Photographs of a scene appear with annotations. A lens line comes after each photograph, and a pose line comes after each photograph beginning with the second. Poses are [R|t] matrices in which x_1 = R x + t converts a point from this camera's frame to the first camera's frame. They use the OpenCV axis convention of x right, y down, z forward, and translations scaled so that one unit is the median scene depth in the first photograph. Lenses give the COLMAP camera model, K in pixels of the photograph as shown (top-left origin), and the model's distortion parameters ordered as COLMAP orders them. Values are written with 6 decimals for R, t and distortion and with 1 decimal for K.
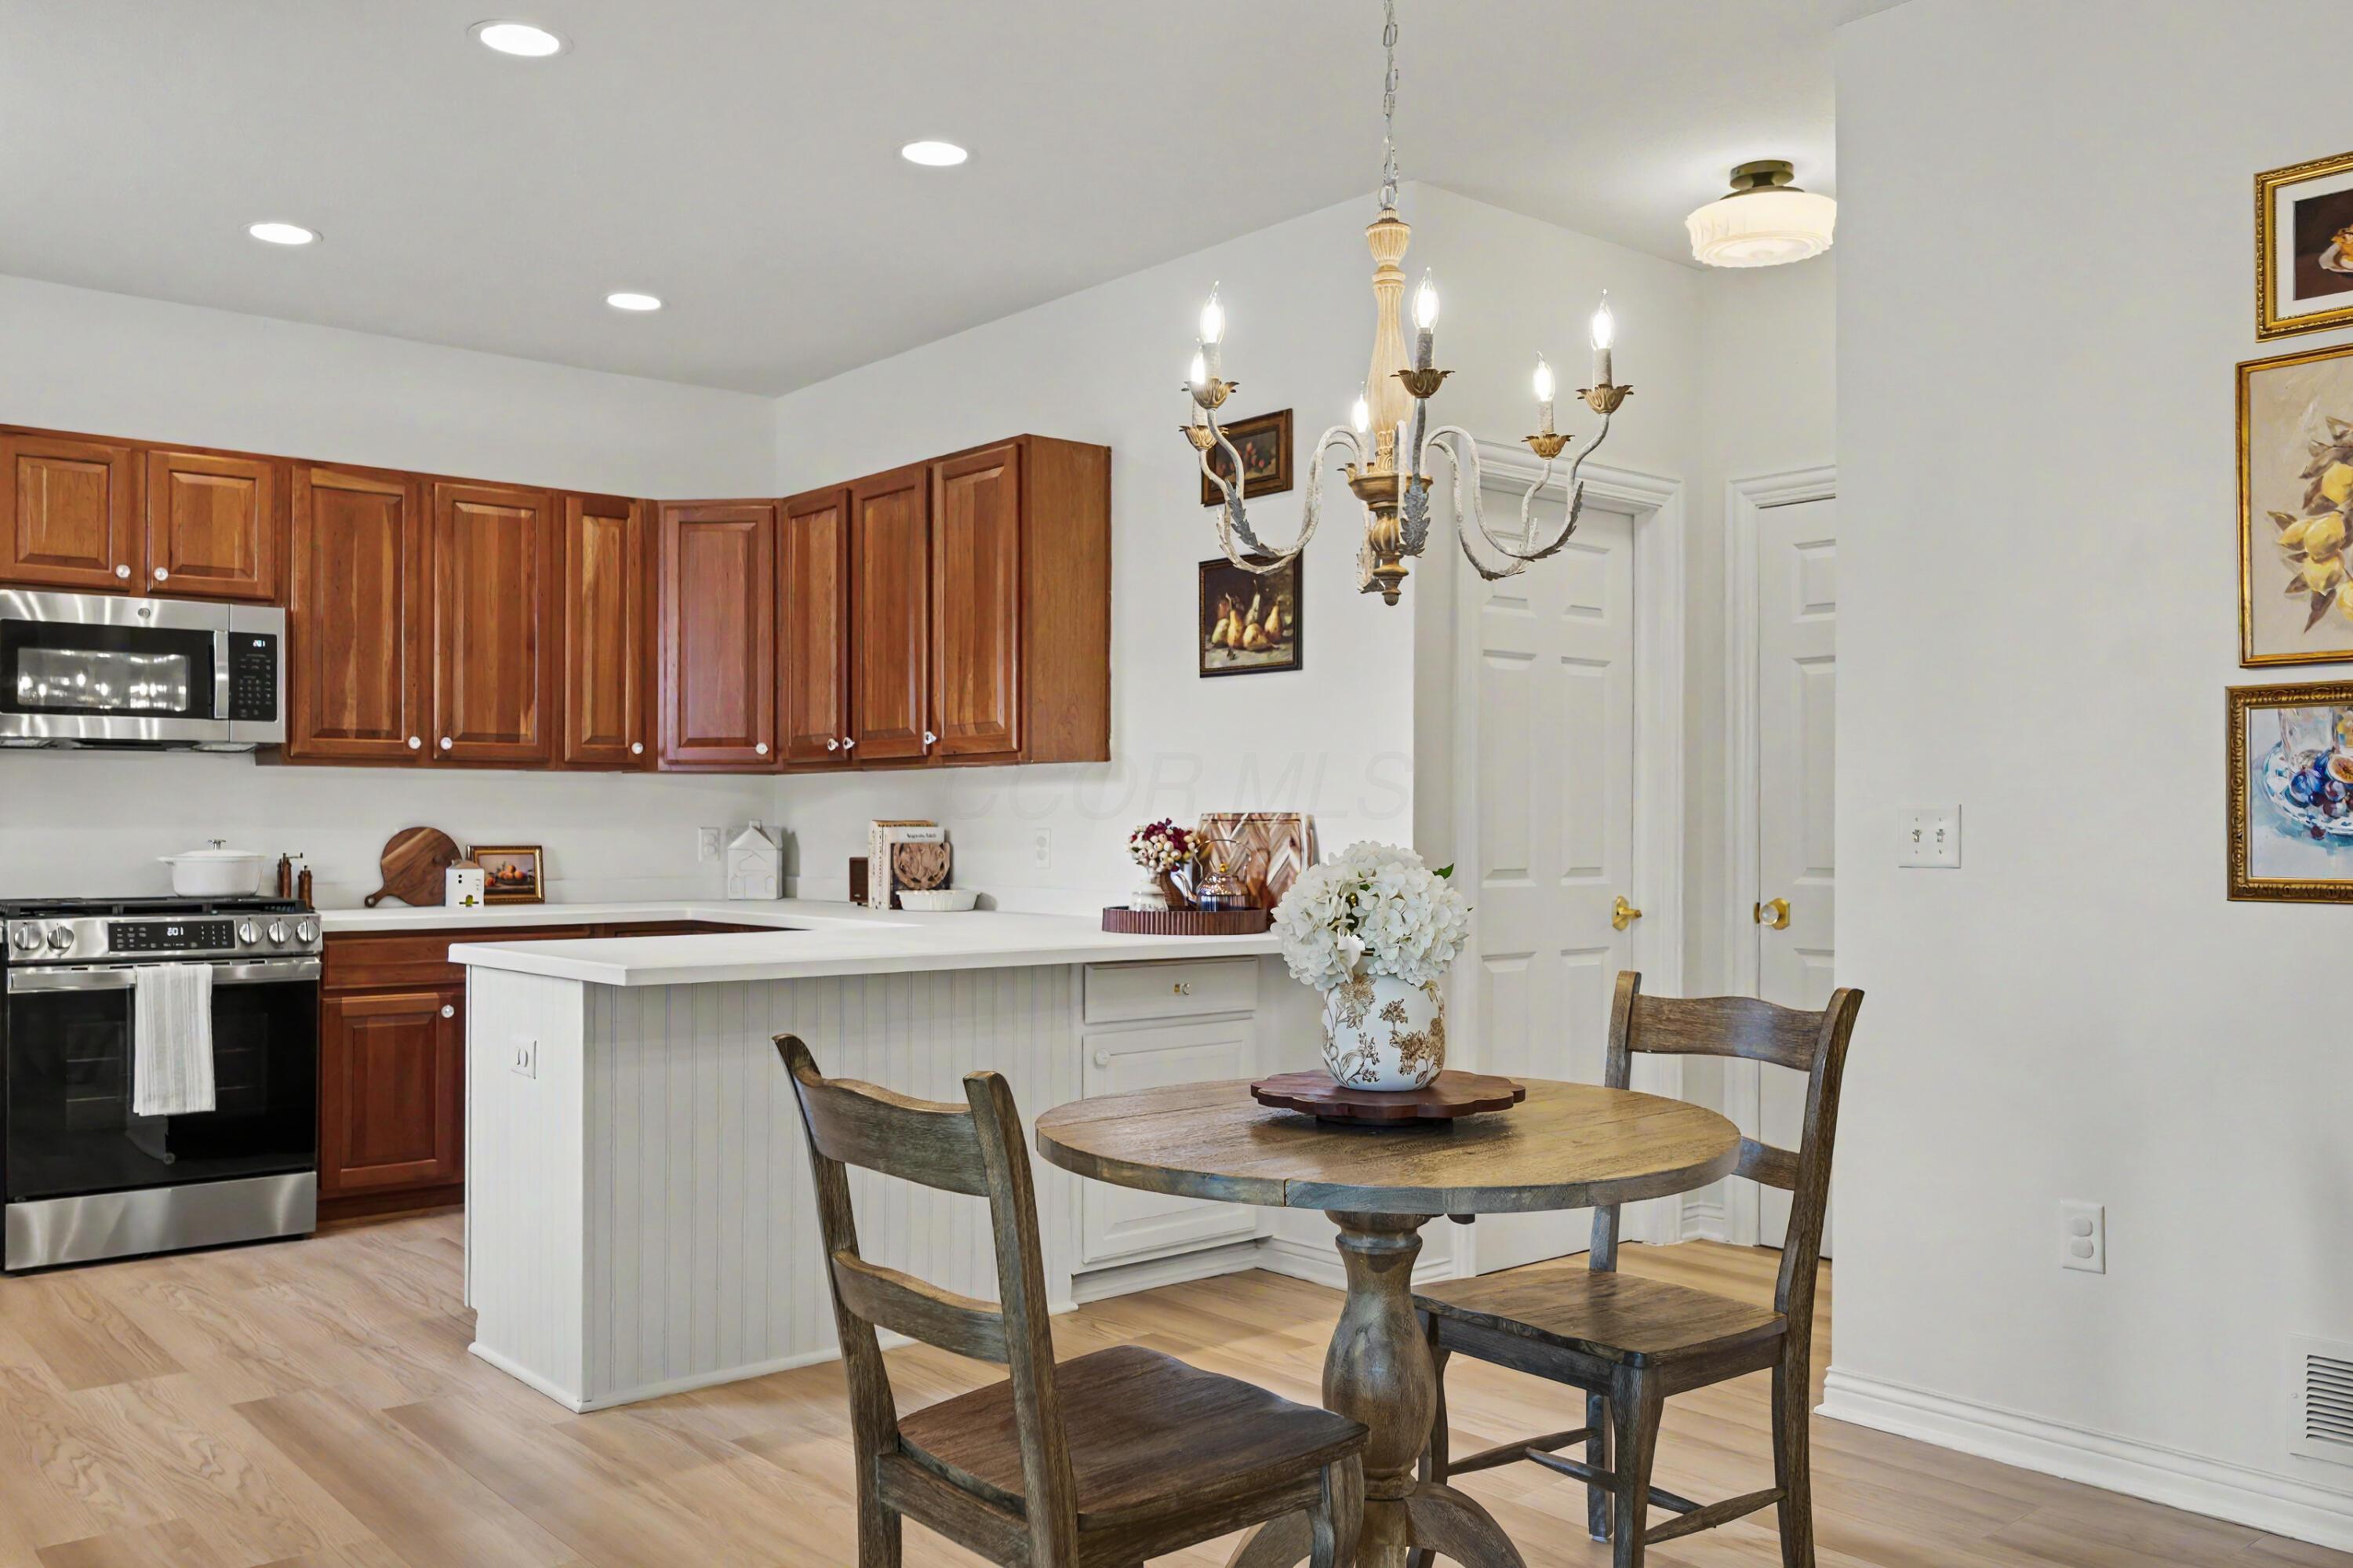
lens RADIAL K [[1882.4, 0, 1171.5], [0, 1882.4, 810.0], [0, 0, 1]] dist [-0.009080, 0.003689]
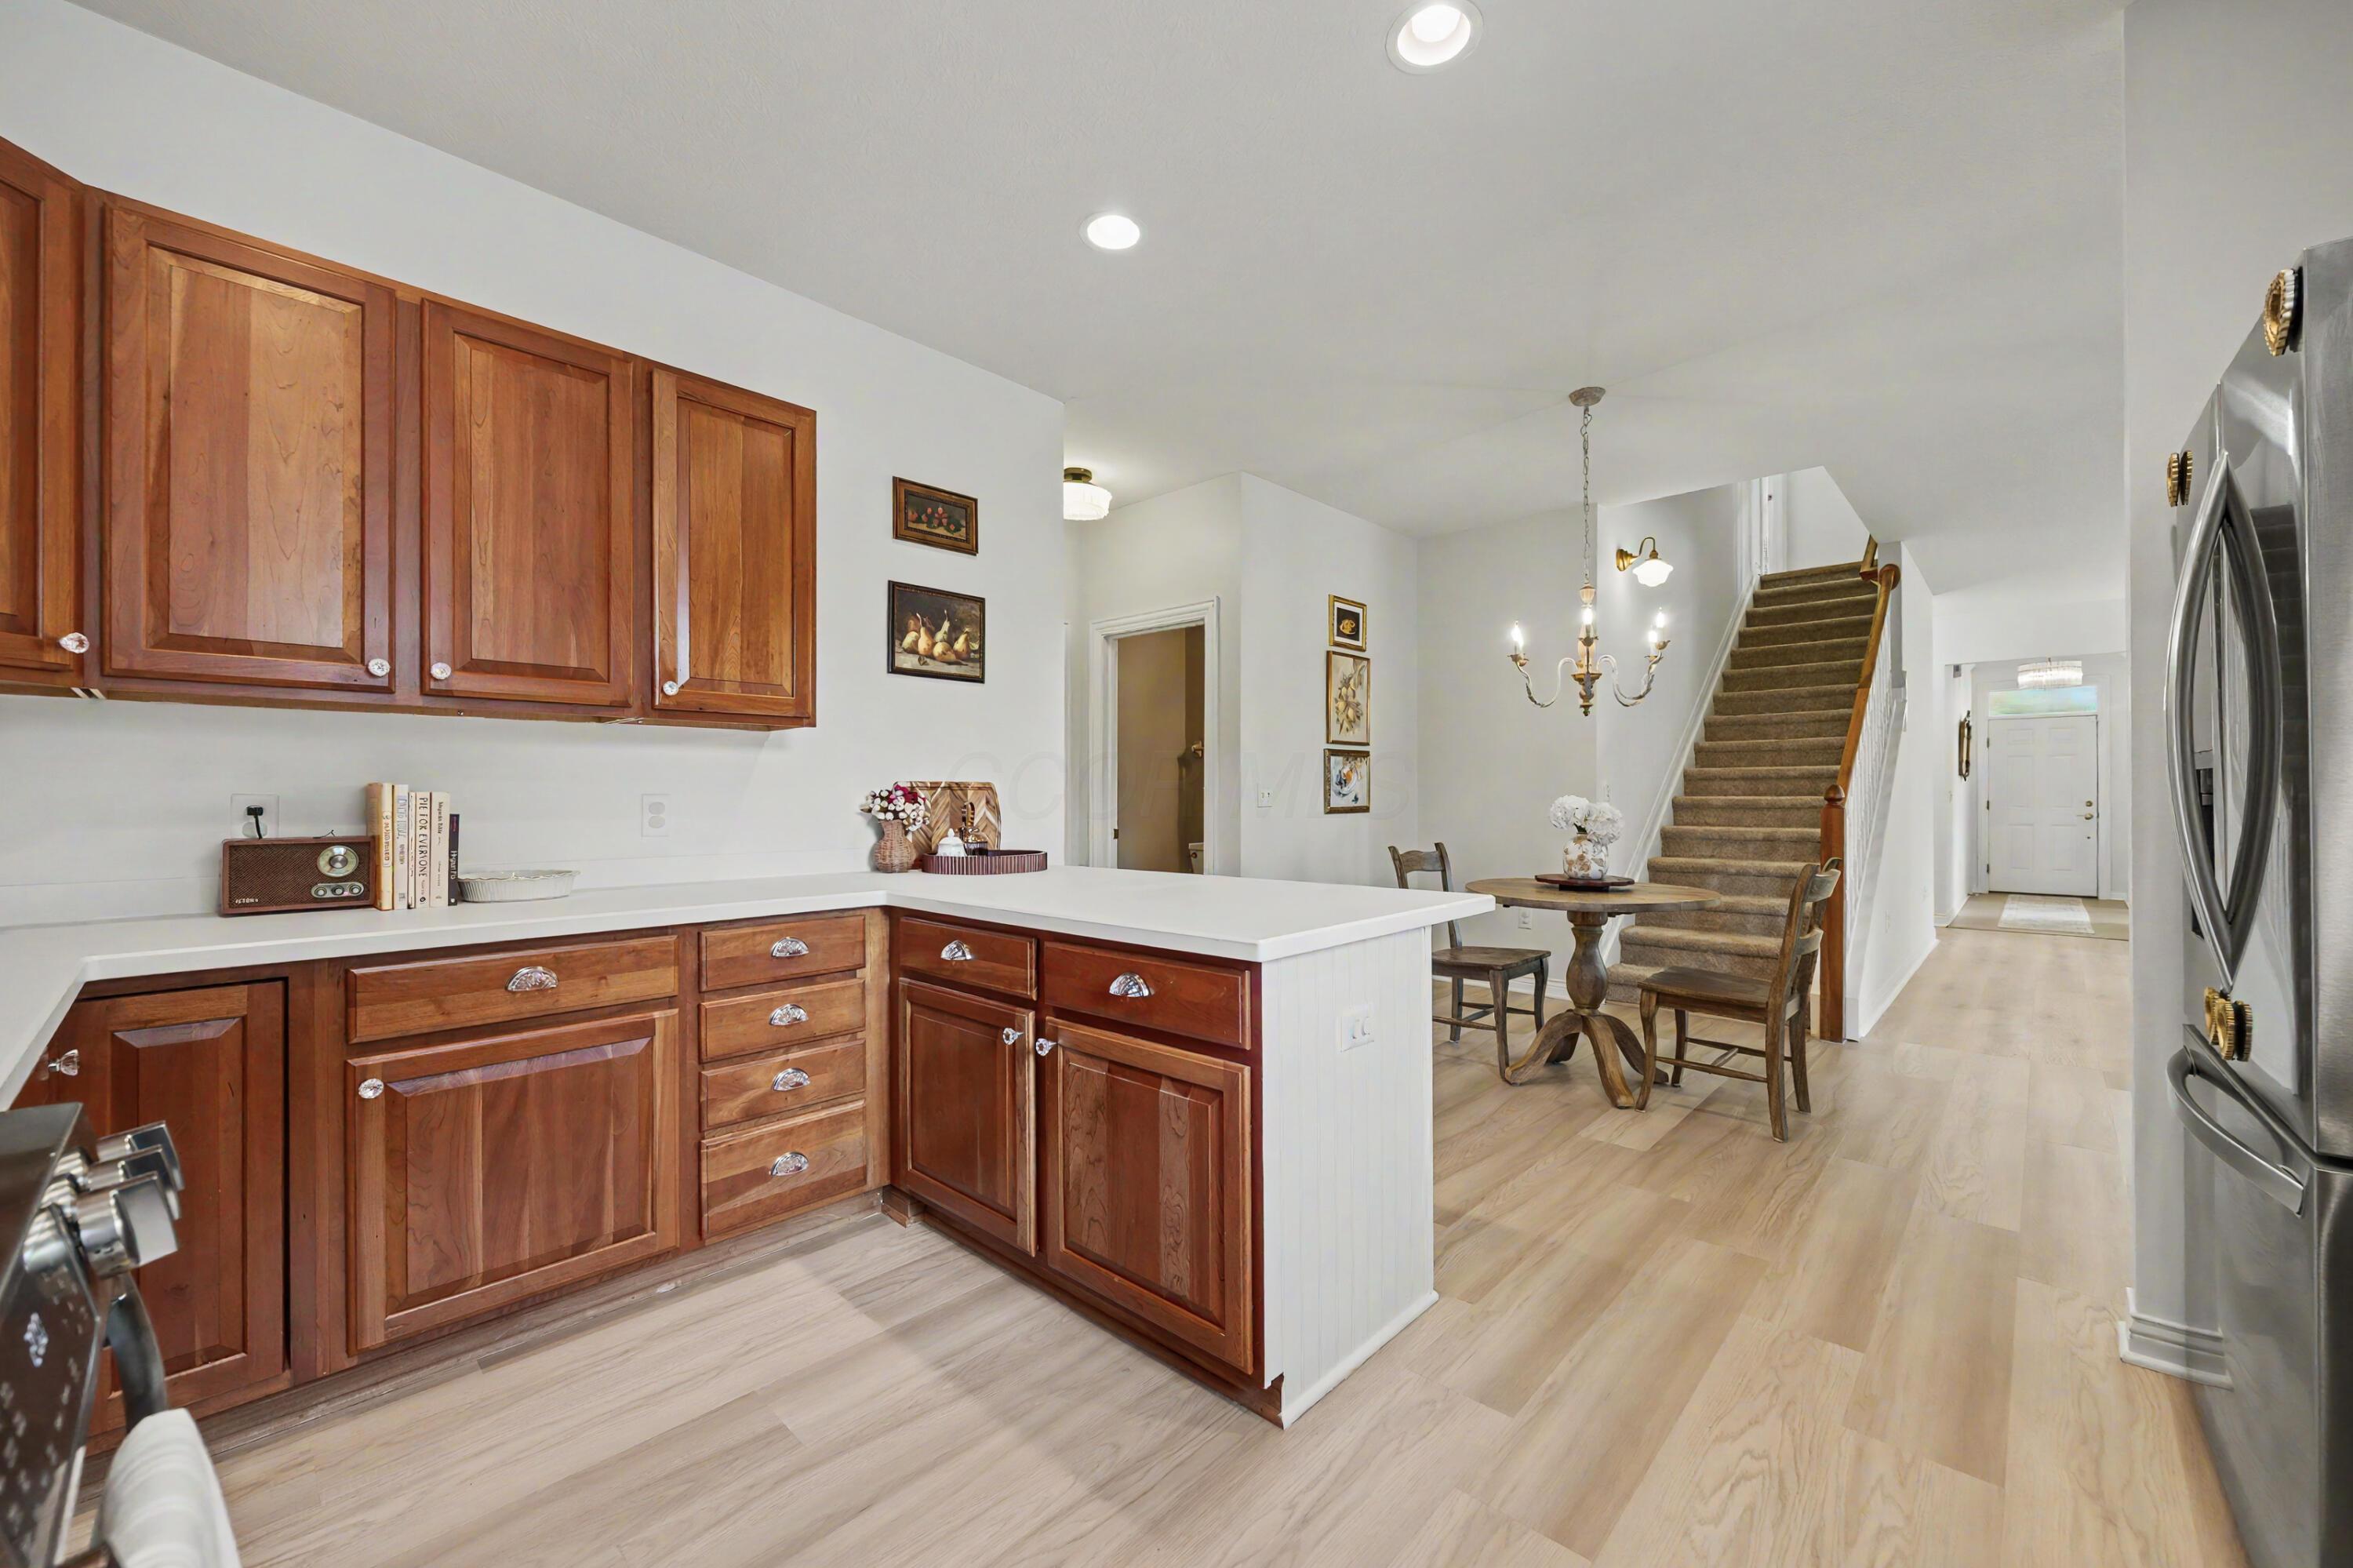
lens RADIAL K [[907.8, 0, 1187.2], [0, 907.8, 800.7], [0, 0, 1]] dist [-0.005681, 0.000353]
pose [[-0.106599, -0.004490, 0.994292, -0.582450], [-0.002987, 0.999987, 0.004195, 0.010992], [-0.994298, -0.002523, -0.106611, 0.833358]]
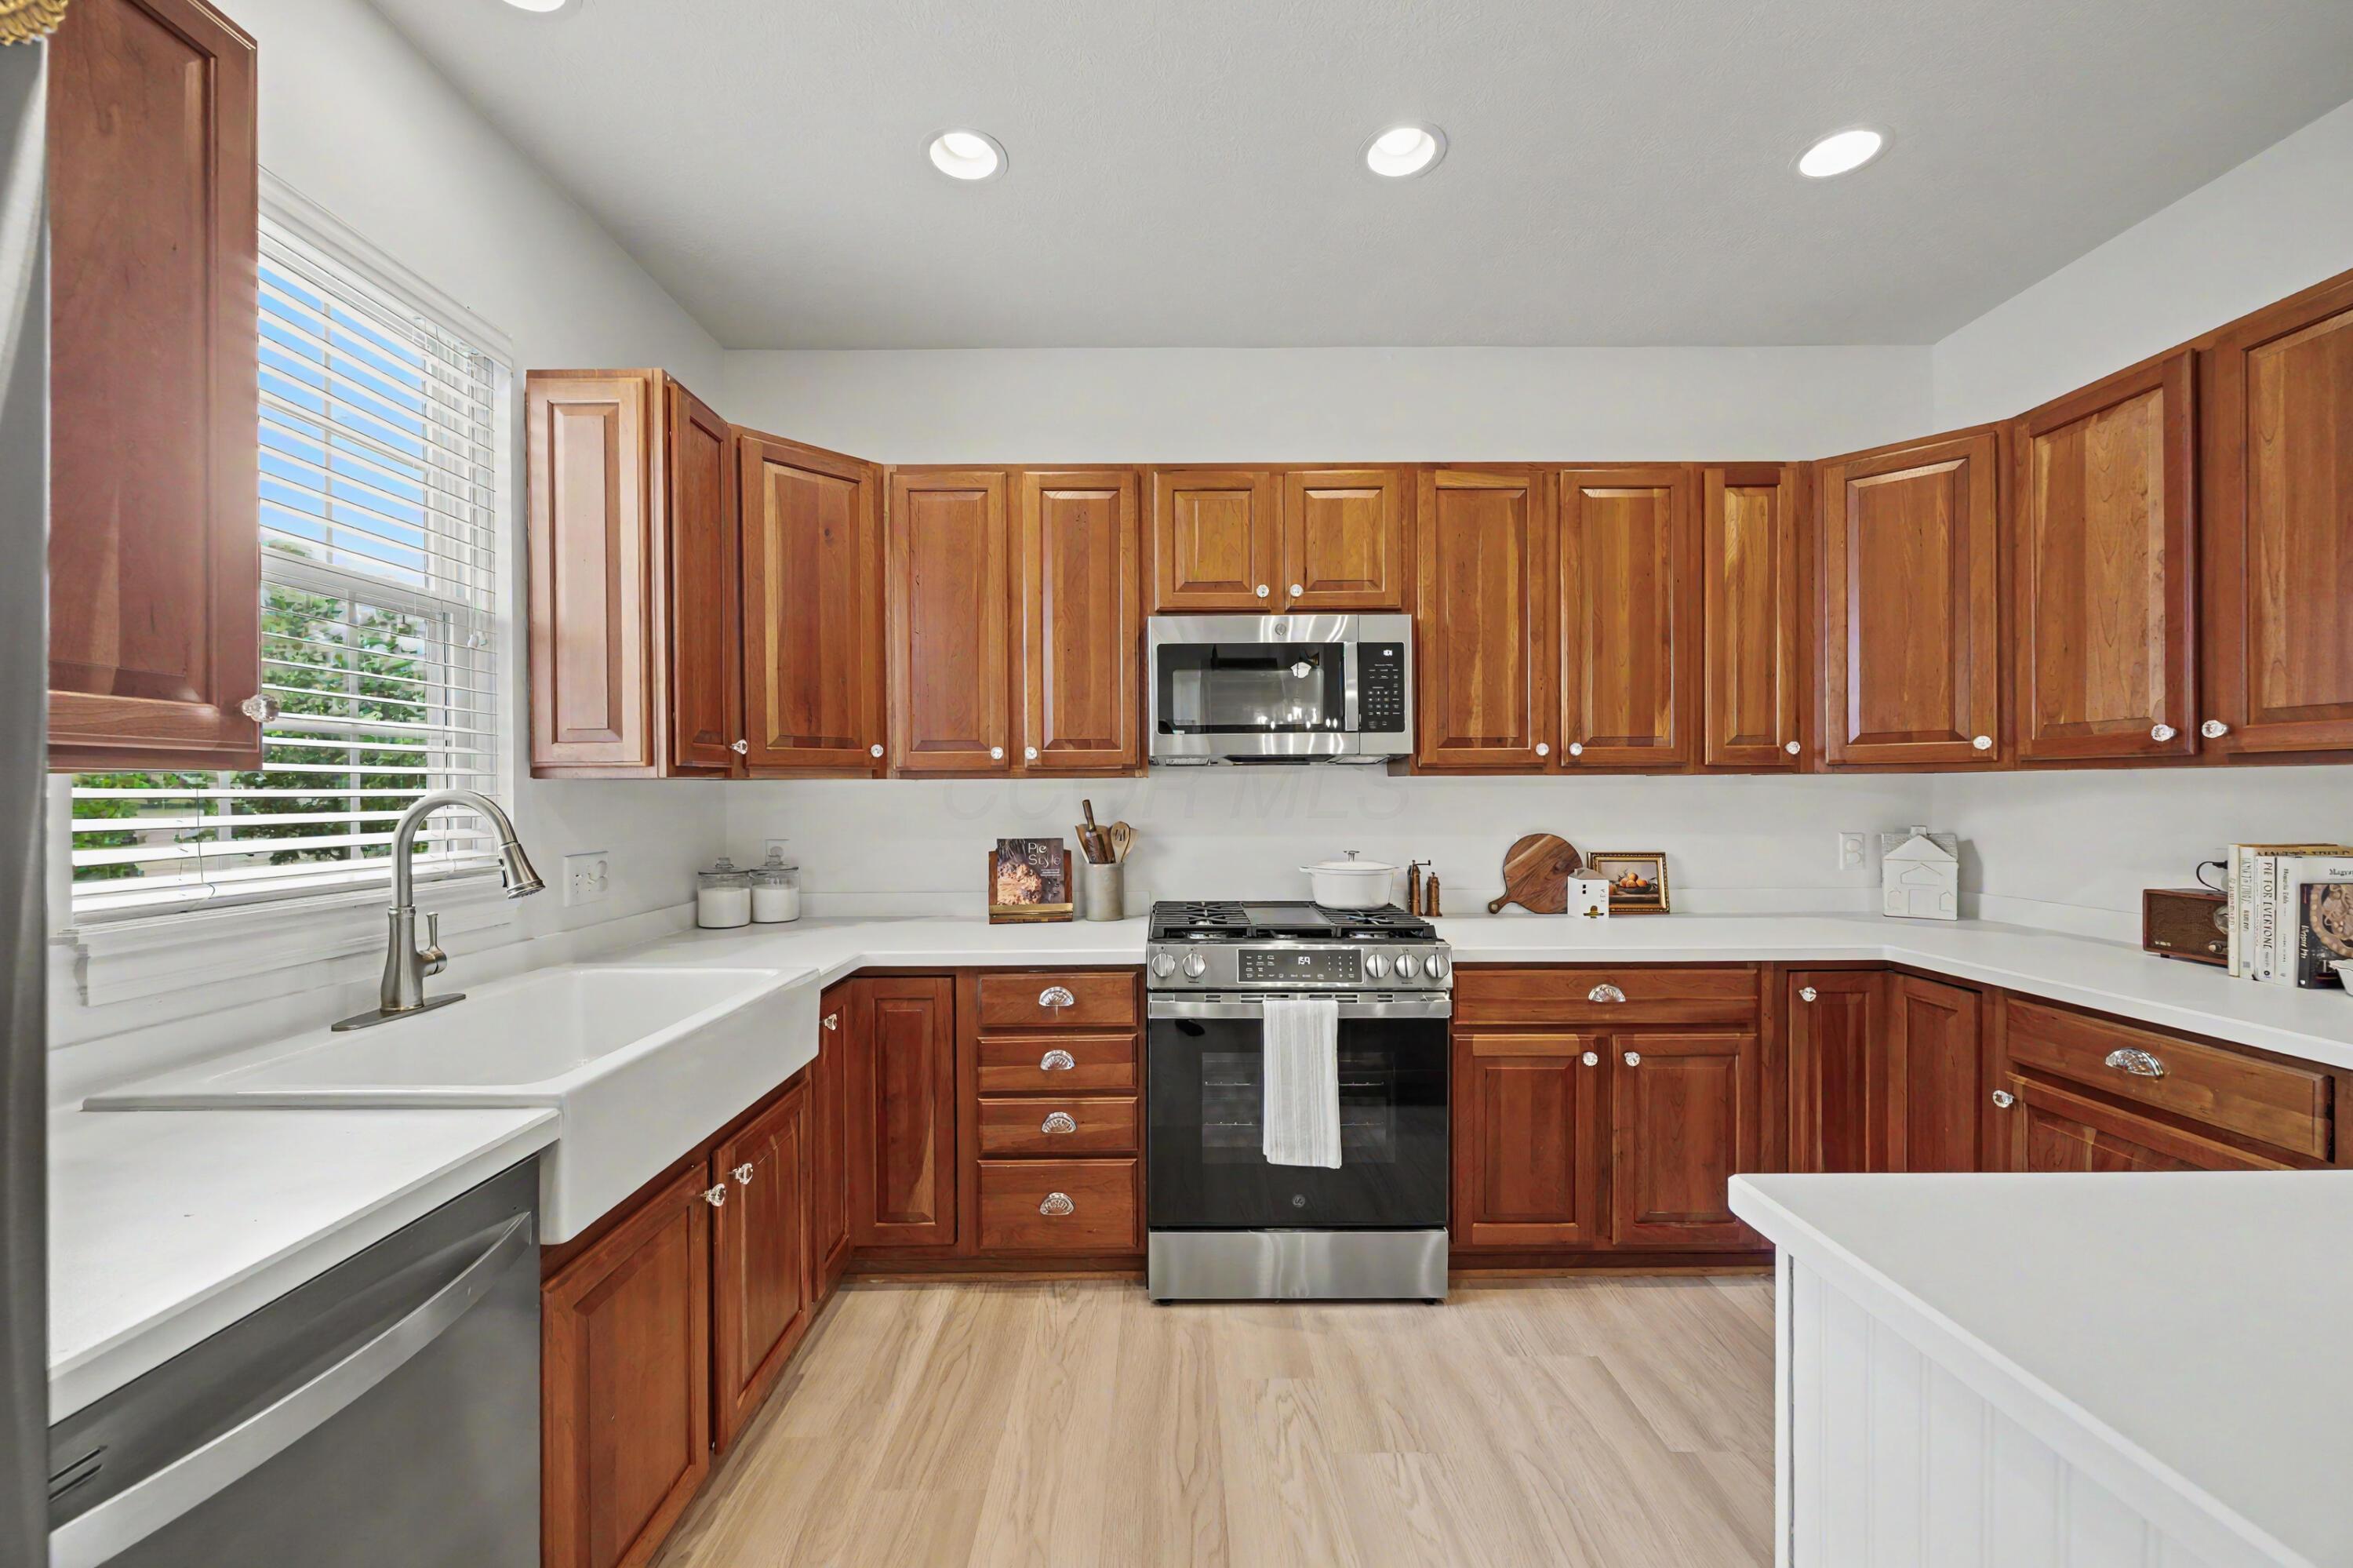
lens RADIAL K [[907.8, 0, 1178.0], [0, 907.8, 794.7], [0, 0, 1]] dist [-0.005681, 0.000353]
pose [[0.763112, -0.001084, -0.646265, -0.267731], [0.011274, 0.999869, 0.011635, -0.022200], [0.646168, -0.016164, 0.763024, 0.576942]]
